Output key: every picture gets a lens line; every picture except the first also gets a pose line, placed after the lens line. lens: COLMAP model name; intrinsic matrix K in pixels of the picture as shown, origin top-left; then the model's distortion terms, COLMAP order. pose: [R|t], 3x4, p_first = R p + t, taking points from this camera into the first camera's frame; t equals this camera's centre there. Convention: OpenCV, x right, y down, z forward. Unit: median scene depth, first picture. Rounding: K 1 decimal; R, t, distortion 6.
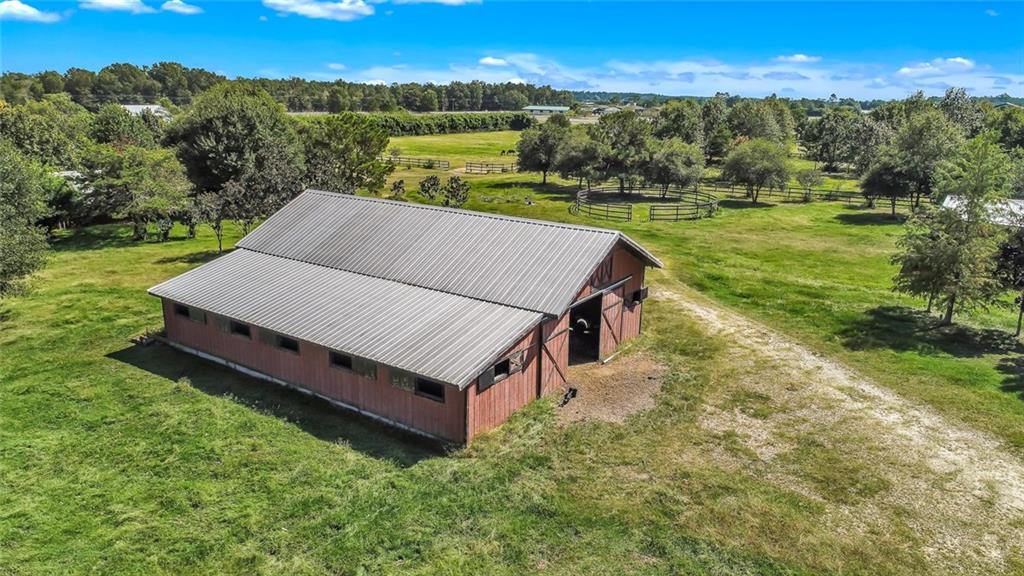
lens RADIAL K [[692.0, 0, 514.4], [0, 692.0, 284.2], [0, 0, 1]] dist [-0.000296, 0.001422]
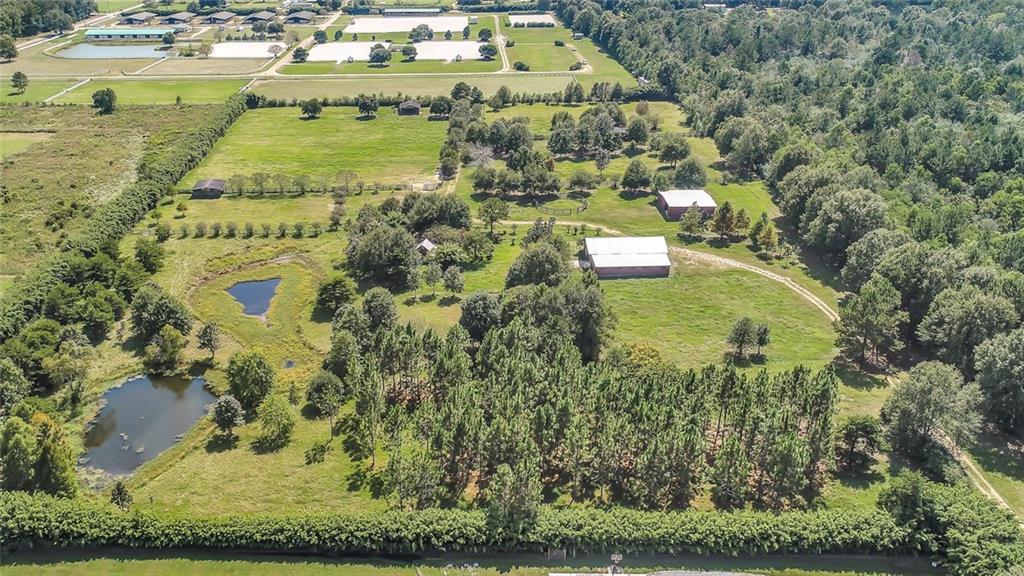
lens RADIAL K [[862.4, 0, 429.9], [0, 862.4, 289.4], [0, 0, 1]] dist [0.001053, -0.003130]
pose [[0.813377, -0.260274, 0.520265, -3.792637], [0.176931, 0.962643, 0.204971, -1.052051], [-0.554178, -0.074668, 0.829042, -2.829336]]
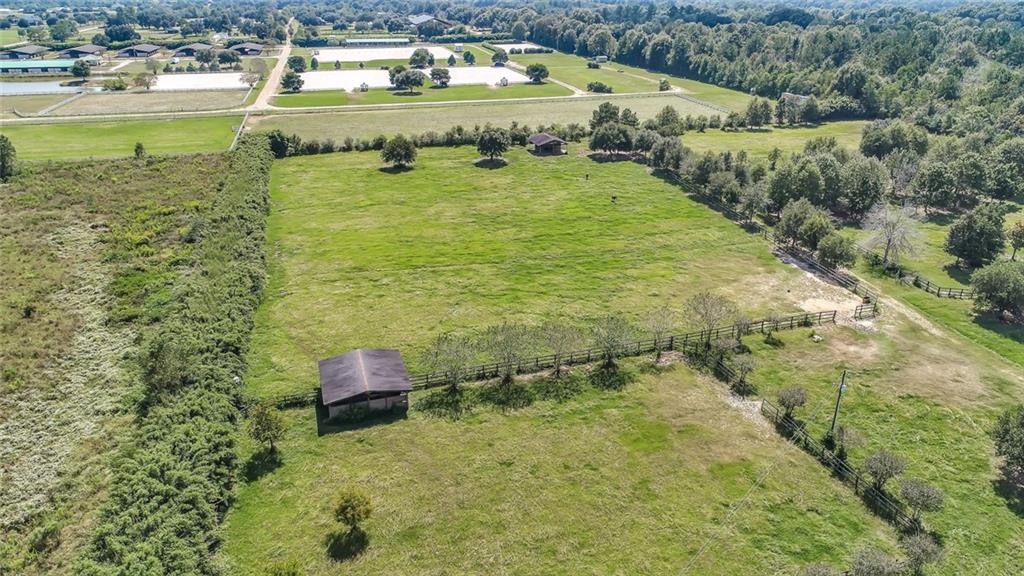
lens RADIAL K [[692.0, 0, 514.4], [0, 692.0, 284.2], [0, 0, 1]] dist [-0.000296, 0.001422]
pose [[0.608862, -0.328148, 0.722223, -2.553829], [0.214138, 0.944621, 0.248669, -1.381292], [-0.763827, 0.003250, 0.645413, 2.101396]]
